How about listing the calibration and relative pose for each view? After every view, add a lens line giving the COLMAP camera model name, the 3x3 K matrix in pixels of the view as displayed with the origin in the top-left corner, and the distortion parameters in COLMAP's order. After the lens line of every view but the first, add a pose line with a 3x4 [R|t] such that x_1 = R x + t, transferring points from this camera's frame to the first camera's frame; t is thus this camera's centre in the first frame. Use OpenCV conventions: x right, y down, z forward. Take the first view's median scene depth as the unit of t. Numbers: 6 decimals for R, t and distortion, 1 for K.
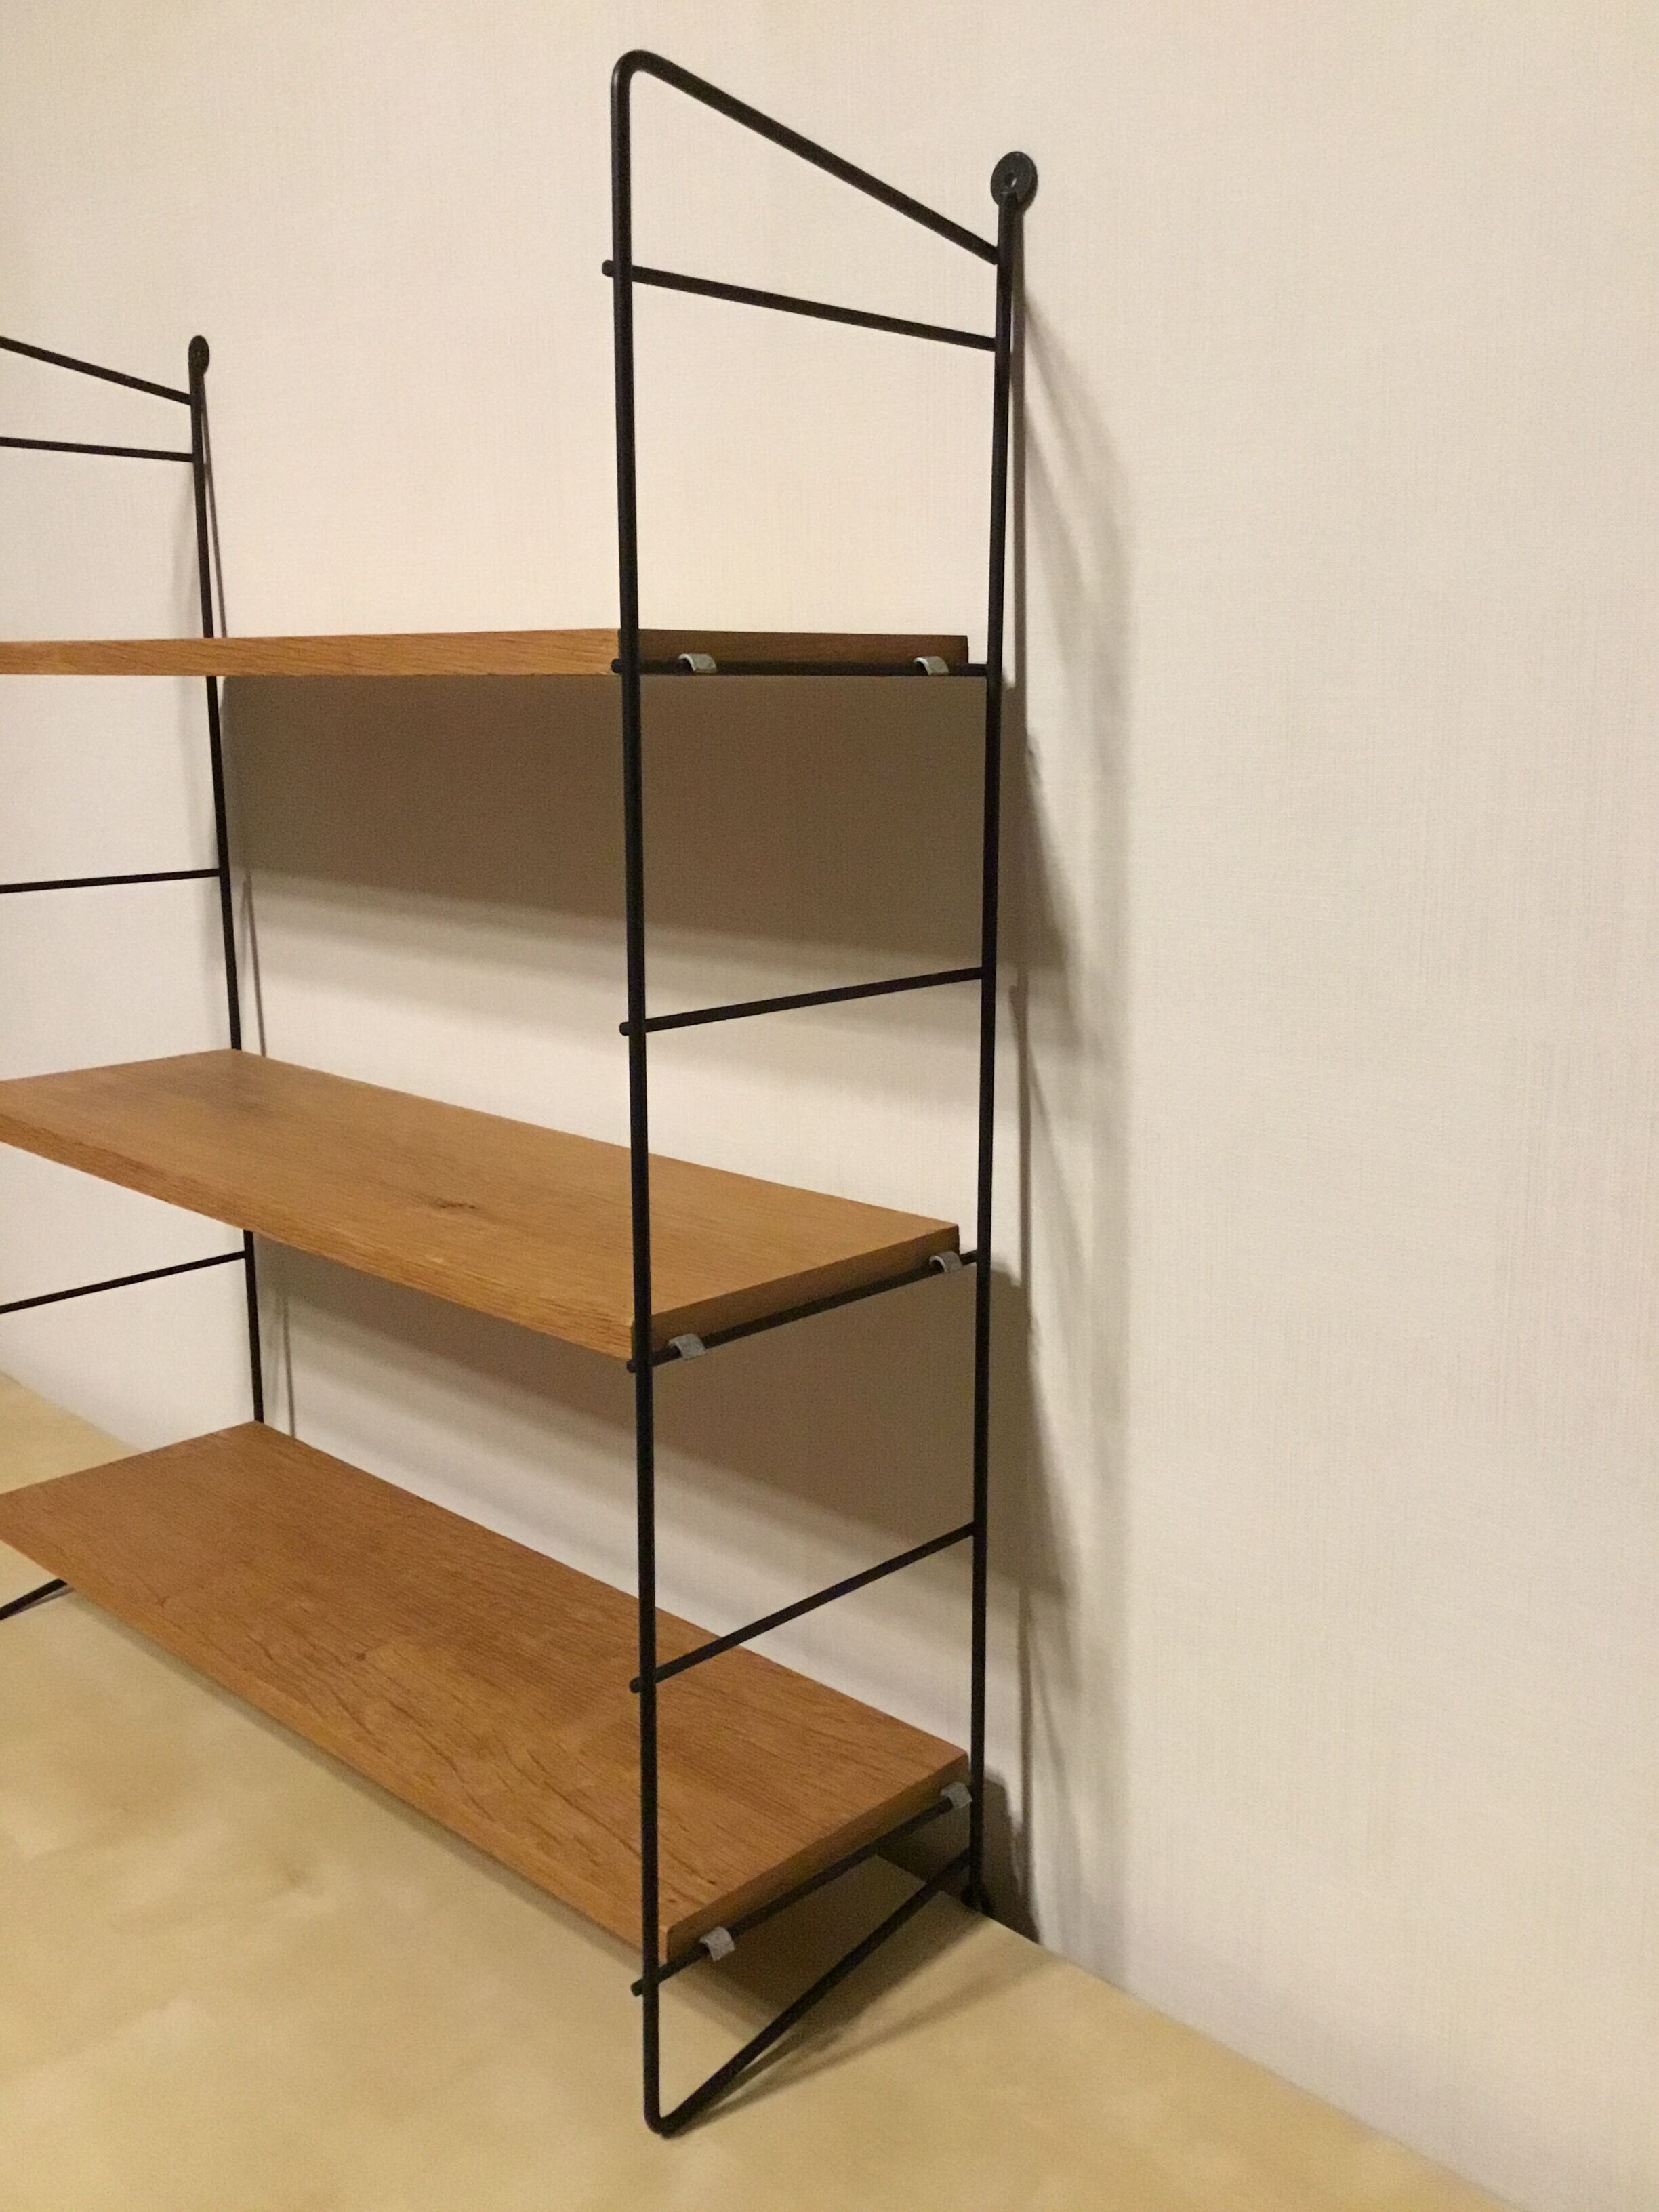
lens RADIAL K [[2054.5, 0, 828.1], [0, 2054.5, 1178.5], [0, 0, 1]] dist [-0.005271, -0.002951]
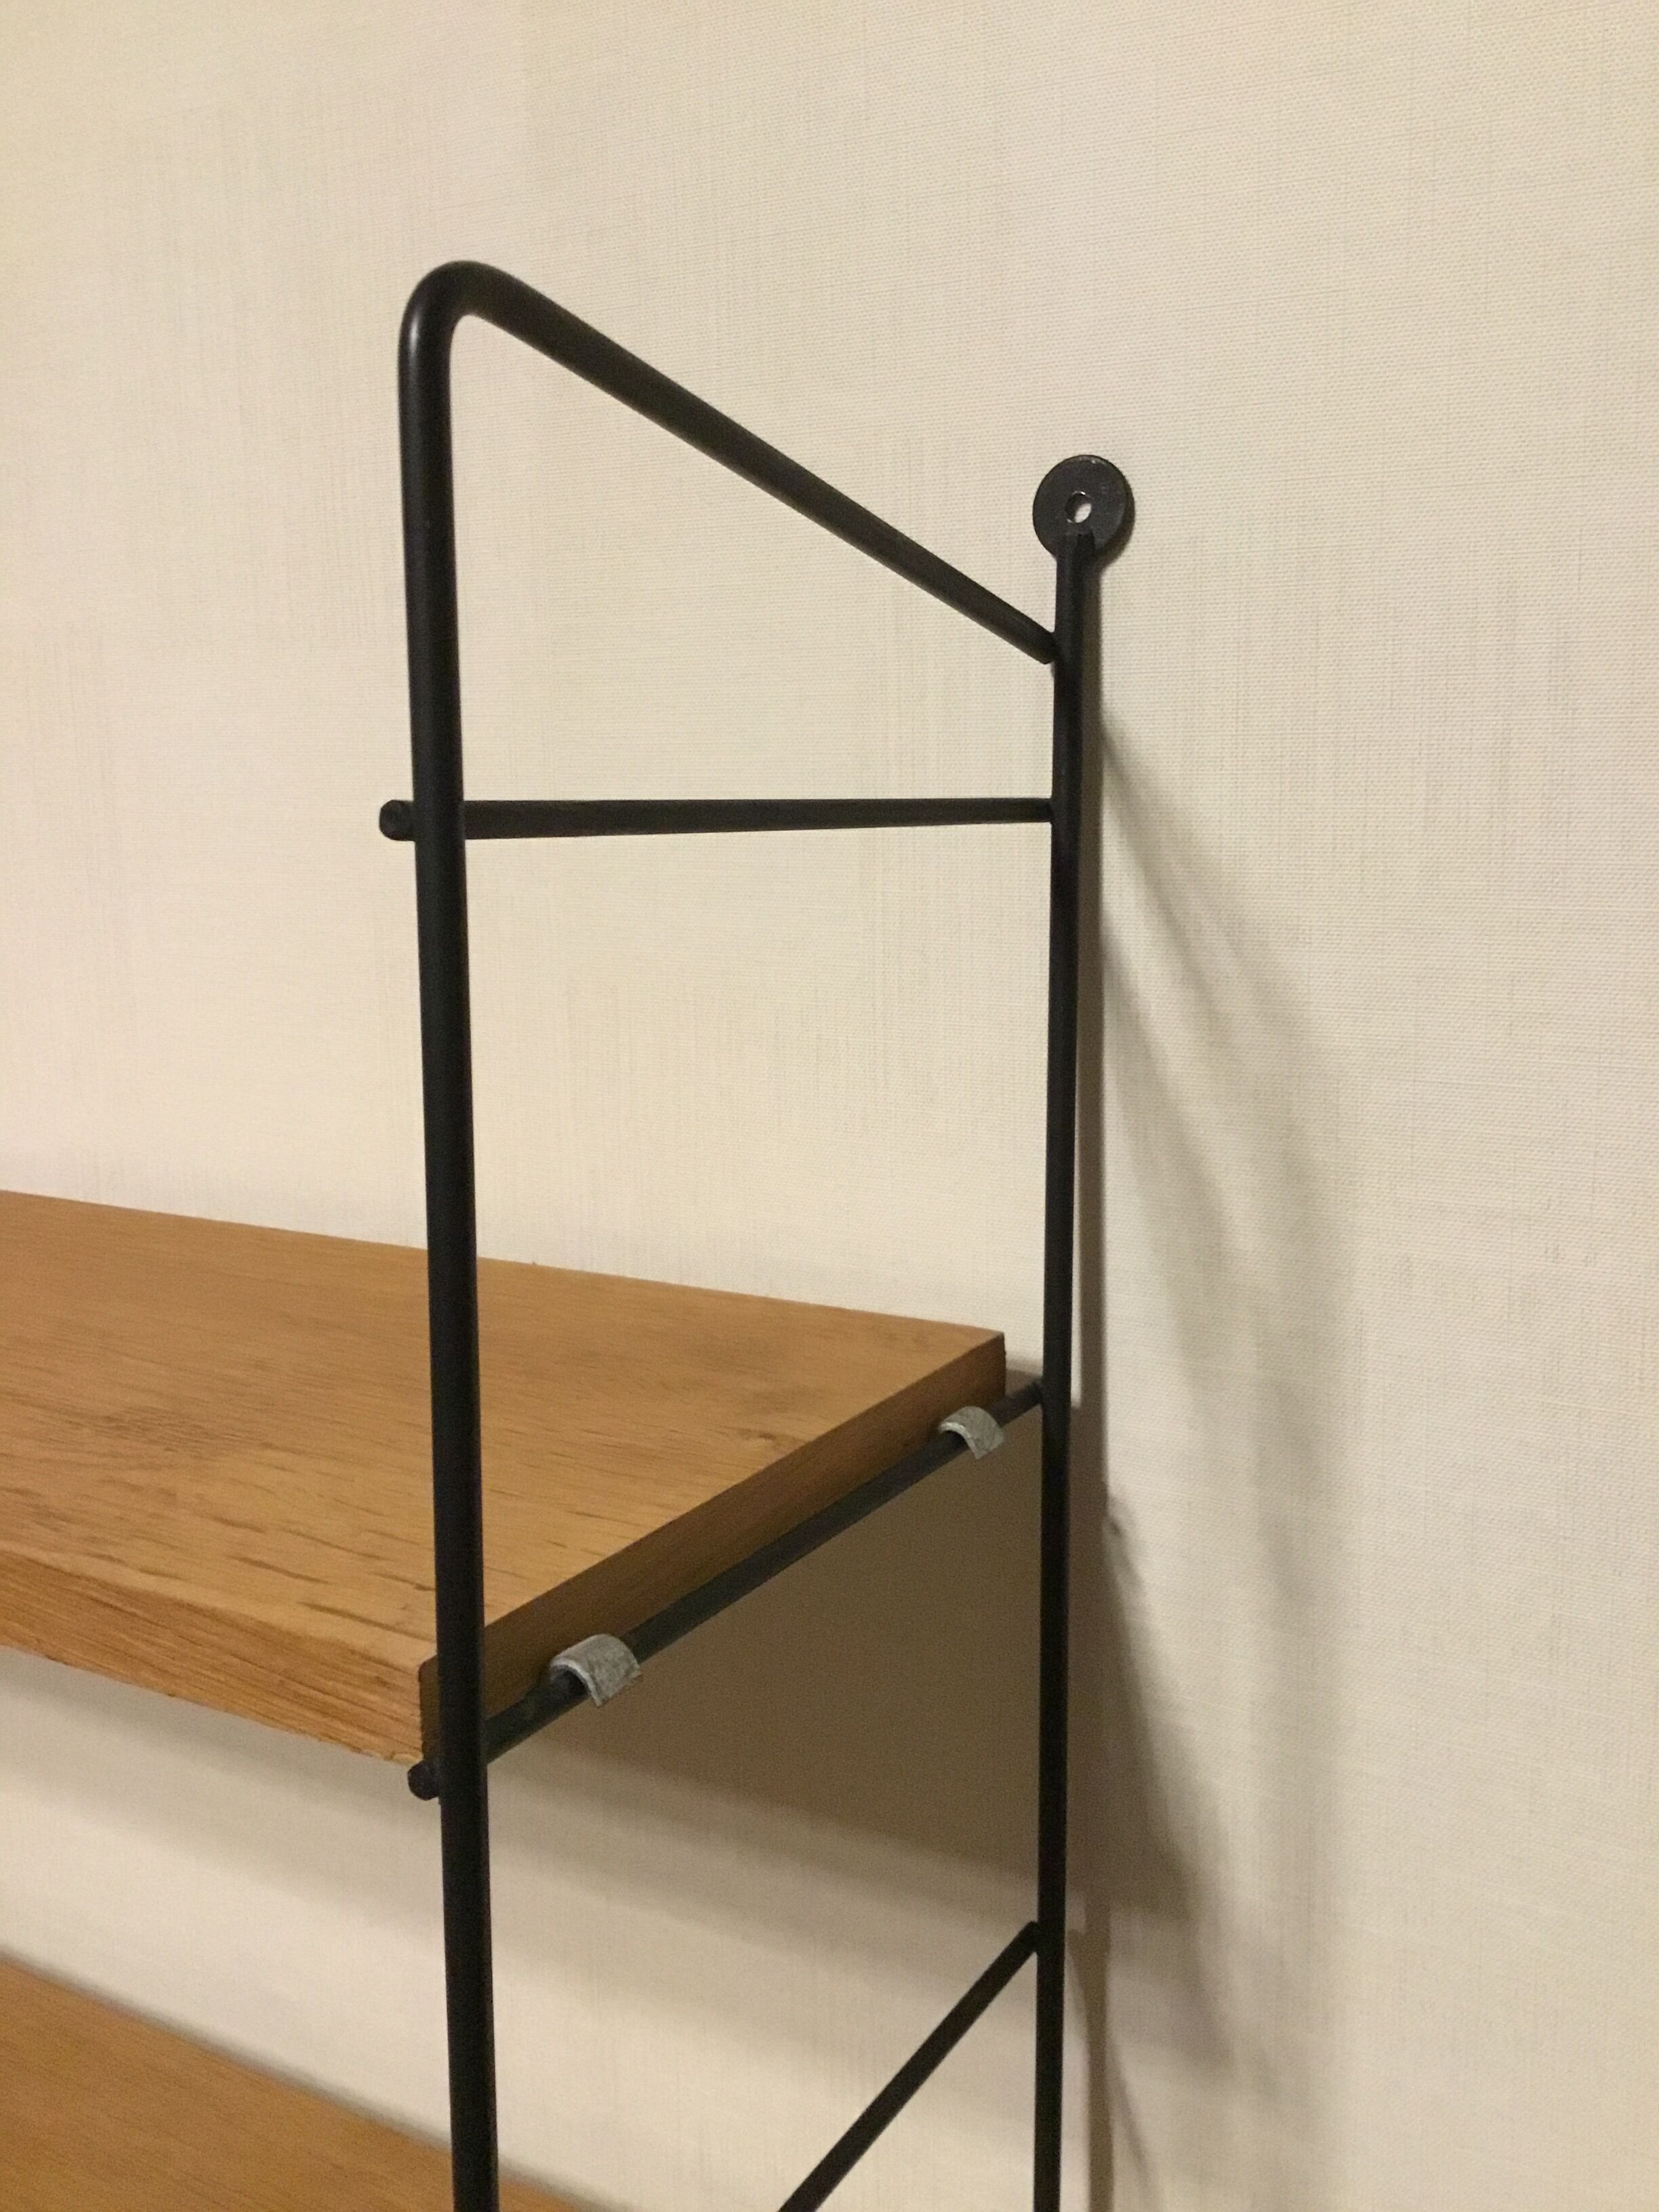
lens RADIAL K [[2037.5, 0, 829.5], [0, 2037.5, 1106.0], [0, 0, 1]] dist [0.105596, -0.002557]
pose [[0.971960, -0.037233, 0.232182, -0.100497], [0.055949, 0.995647, -0.074549, -0.296912], [-0.228395, 0.085448, 0.969811, 0.512156]]
